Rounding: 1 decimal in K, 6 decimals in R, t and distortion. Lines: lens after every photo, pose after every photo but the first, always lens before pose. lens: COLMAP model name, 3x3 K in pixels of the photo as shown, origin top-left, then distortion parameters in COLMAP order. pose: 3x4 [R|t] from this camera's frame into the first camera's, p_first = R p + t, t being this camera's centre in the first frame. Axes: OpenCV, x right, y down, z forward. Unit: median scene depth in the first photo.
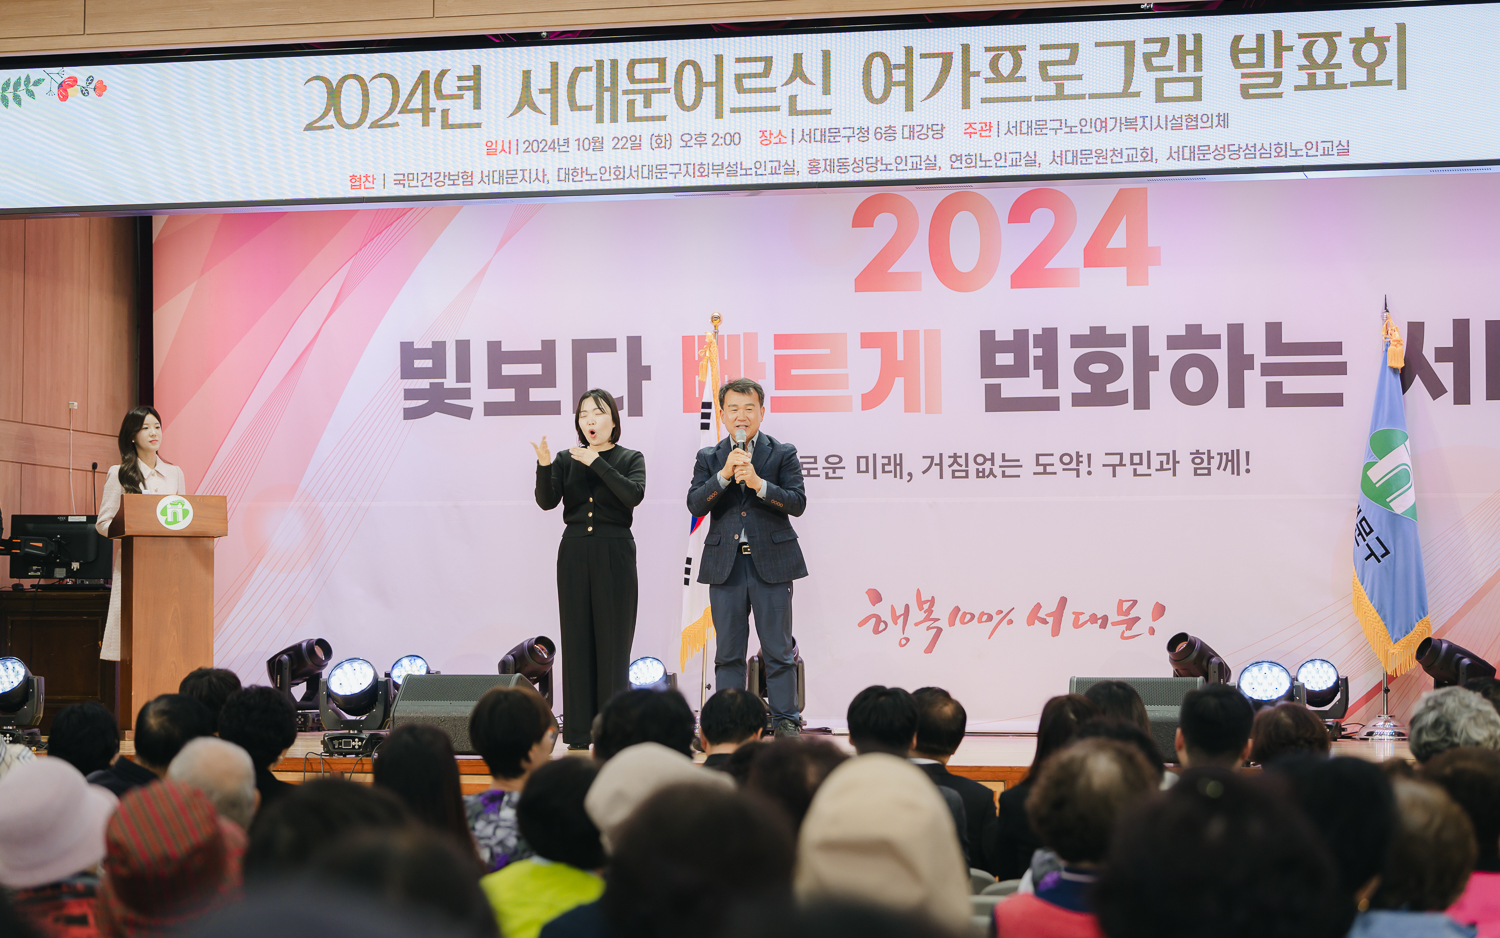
lens RADIAL K [[2889.8, 0, 750.0], [0, 2889.8, 469.0], [0, 0, 1]] dist [0.031348, 0.007555]
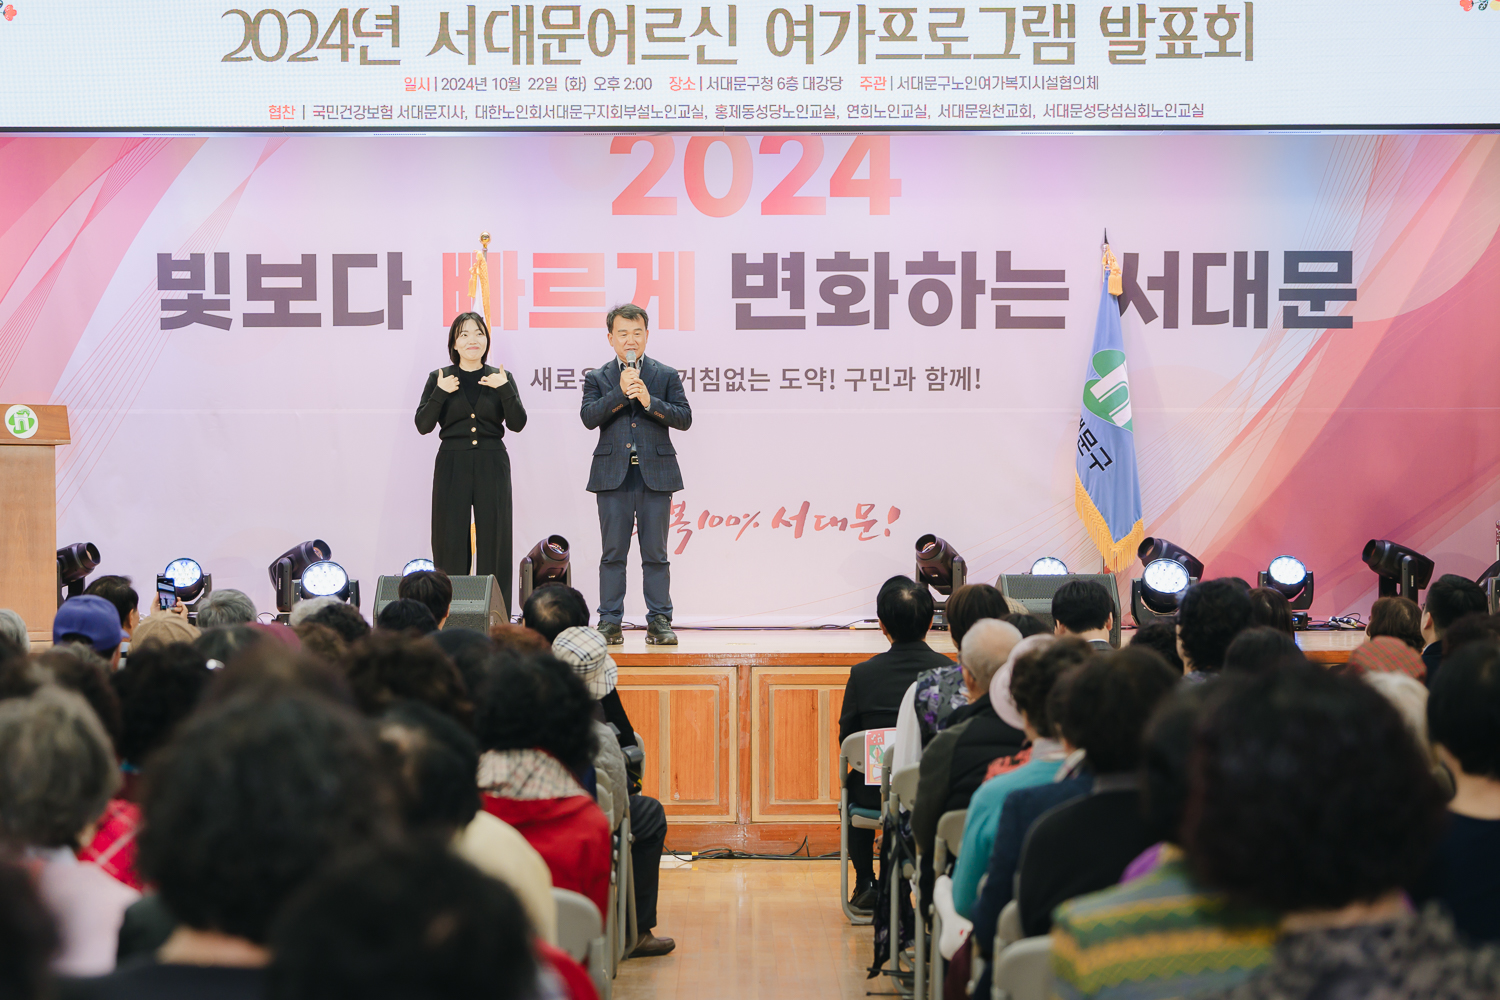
lens RADIAL K [[2936.7, 0, 750.0], [0, 2936.7, 500.0], [0, 0, 1]] dist [0.052490, -0.057216]
pose [[0.977169, -0.001433, 0.212457, -0.195554], [-0.008236, 0.998970, 0.044616, -0.007027], [-0.212303, -0.045347, 0.976151, -0.093228]]
